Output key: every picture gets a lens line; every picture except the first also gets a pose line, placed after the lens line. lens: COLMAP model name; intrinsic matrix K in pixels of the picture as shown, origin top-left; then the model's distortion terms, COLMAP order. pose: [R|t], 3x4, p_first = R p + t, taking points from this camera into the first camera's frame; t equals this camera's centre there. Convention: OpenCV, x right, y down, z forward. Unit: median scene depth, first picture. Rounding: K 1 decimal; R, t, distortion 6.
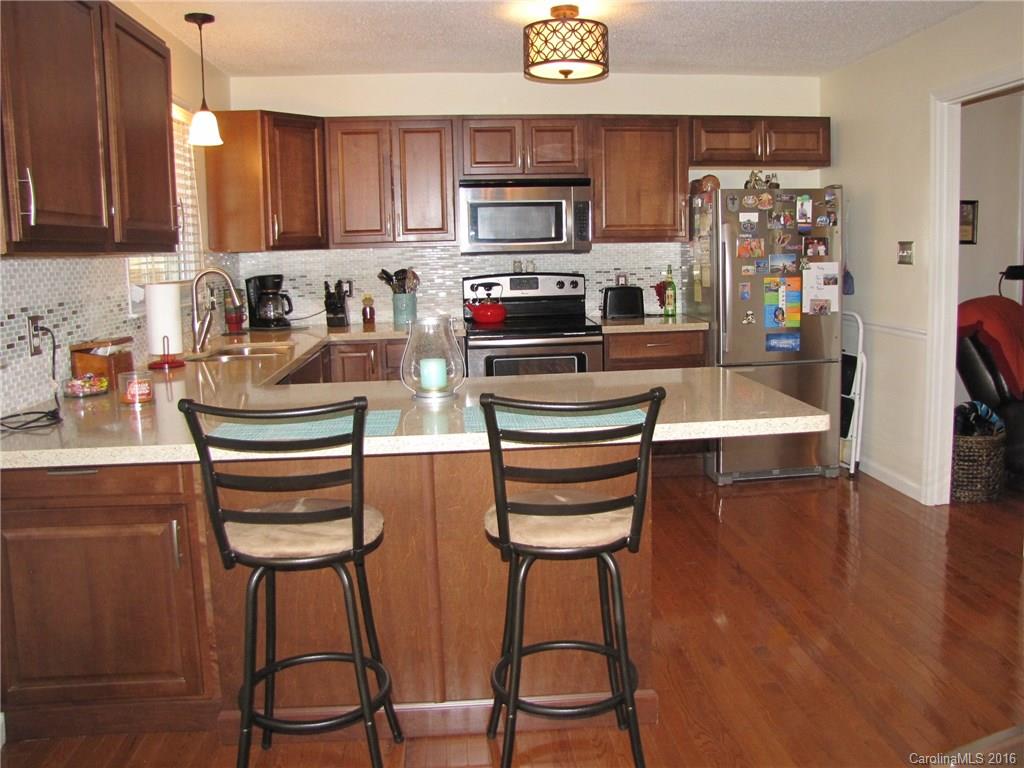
lens RADIAL K [[875.7, 0, 527.6], [0, 875.7, 362.6], [0, 0, 1]] dist [-0.172496, 0.143347]
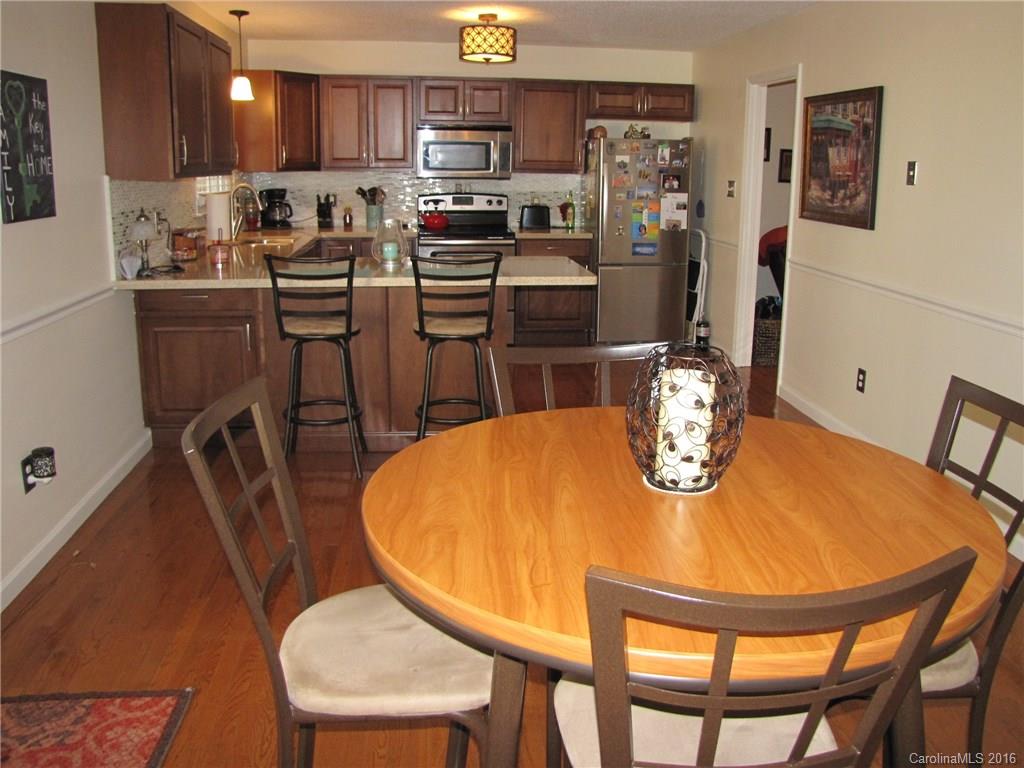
lens RADIAL K [[875.7, 0, 527.6], [0, 875.7, 362.6], [0, 0, 1]] dist [-0.172496, 0.143347]
pose [[0.998798, 0.030795, 0.038136, 0.056413], [-0.034291, 0.994915, 0.094701, 0.030918], [-0.035026, -0.095895, 0.994775, -0.402957]]
